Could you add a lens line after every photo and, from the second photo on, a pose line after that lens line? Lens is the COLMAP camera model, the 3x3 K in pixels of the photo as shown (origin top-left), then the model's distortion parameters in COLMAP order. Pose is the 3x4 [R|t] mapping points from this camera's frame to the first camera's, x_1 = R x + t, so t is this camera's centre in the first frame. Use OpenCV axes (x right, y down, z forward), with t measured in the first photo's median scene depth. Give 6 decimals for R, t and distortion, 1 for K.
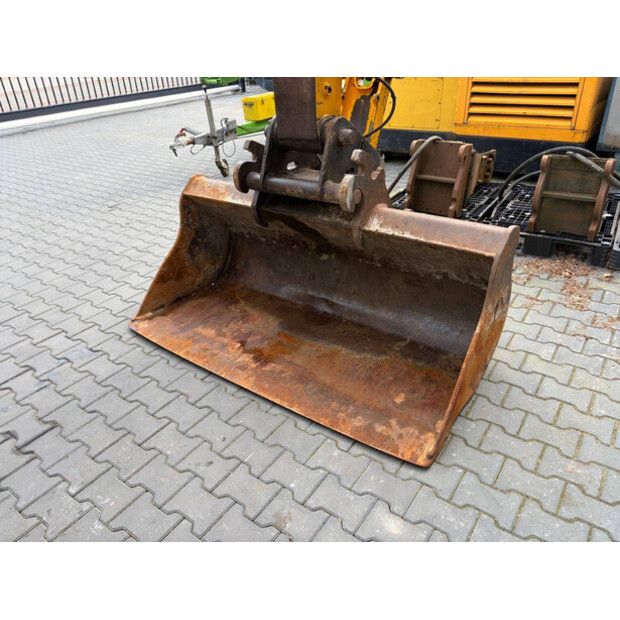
lens RADIAL K [[469.4, 0, 309.2], [0, 469.4, 306.2], [0, 0, 1]] dist [0.058948, -0.063599]
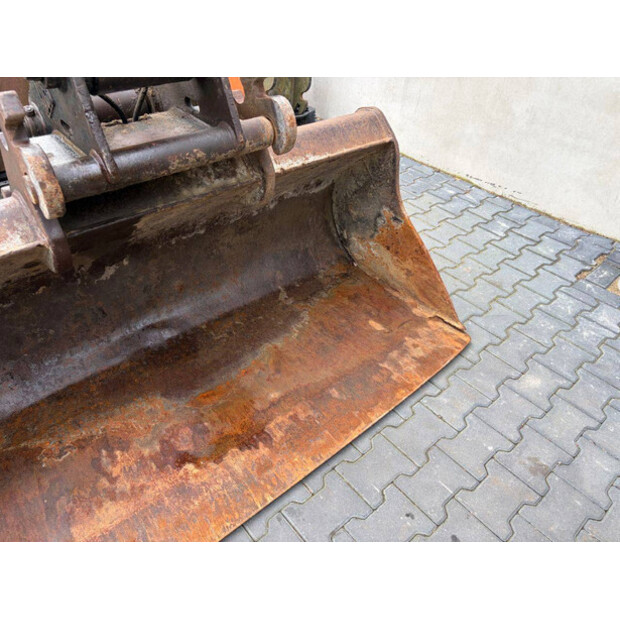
lens RADIAL K [[469.4, 0, 309.2], [0, 469.4, 306.2], [0, 0, 1]] dist [0.058948, -0.063599]
pose [[0.218646, -0.576058, 0.787624, -0.504325], [0.431683, 0.780976, 0.451360, -0.286941], [-0.875125, 0.241316, 0.419432, 0.669273]]
